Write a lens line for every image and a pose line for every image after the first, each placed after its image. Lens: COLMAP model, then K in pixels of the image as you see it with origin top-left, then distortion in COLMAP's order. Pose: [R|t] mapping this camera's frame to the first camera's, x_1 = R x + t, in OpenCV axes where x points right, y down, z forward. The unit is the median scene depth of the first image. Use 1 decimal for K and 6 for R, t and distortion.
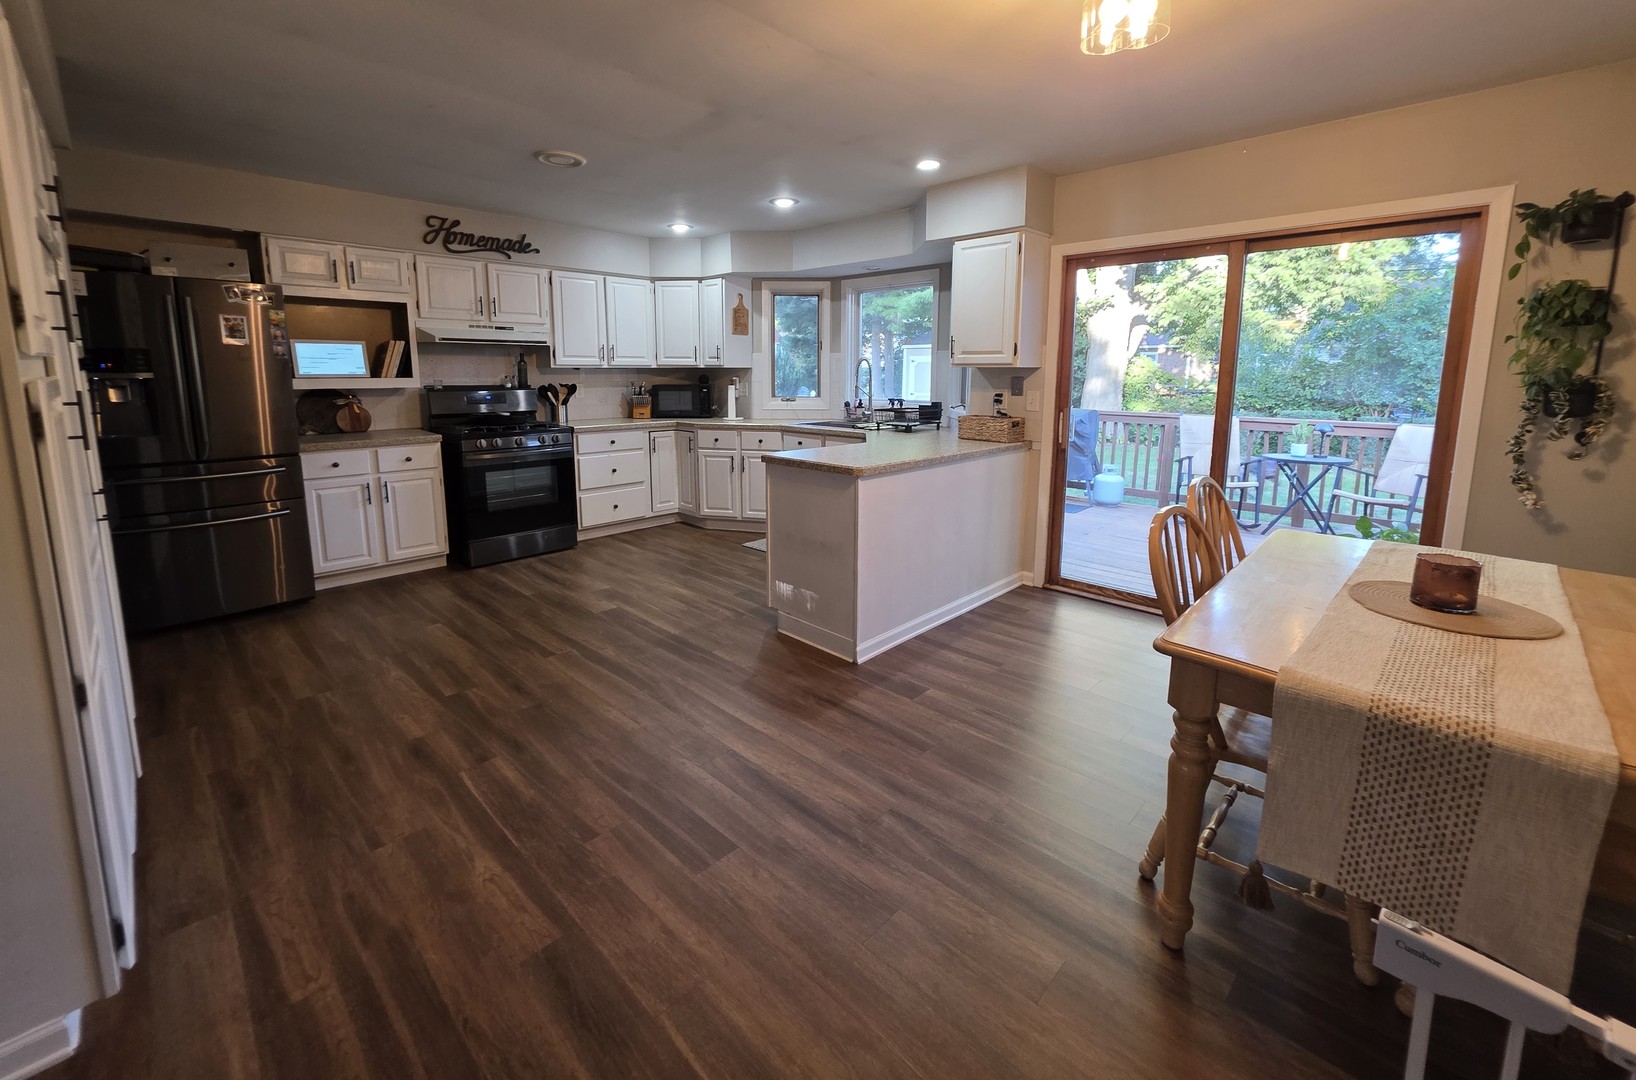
lens RADIAL K [[665.7, 0, 822.6], [0, 665.7, 469.6], [0, 0, 1]] dist [0.000030, -0.000155]
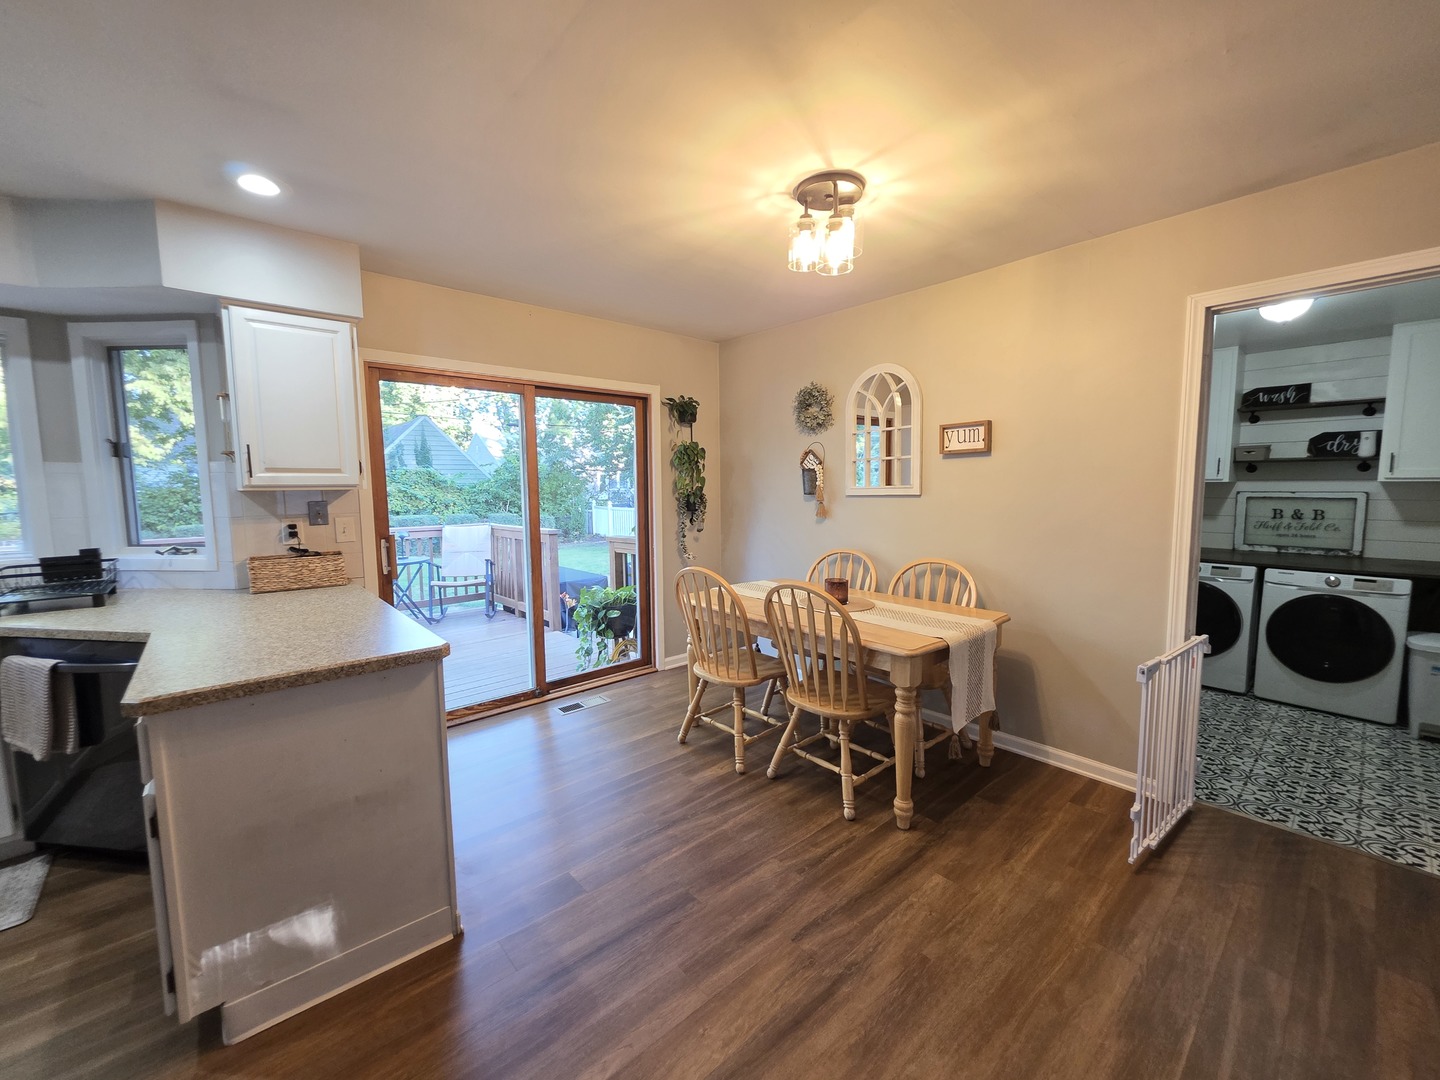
lens RADIAL K [[572.5, 0, 720.0], [0, 572.5, 540.0], [0, 0, 1]] dist [0.010282, 0.000962]
pose [[0.080076, -0.105212, 0.991221, -0.376655], [0.154433, 0.983716, 0.091940, -0.090356], [-0.984753, 0.145715, 0.095020, 0.514058]]
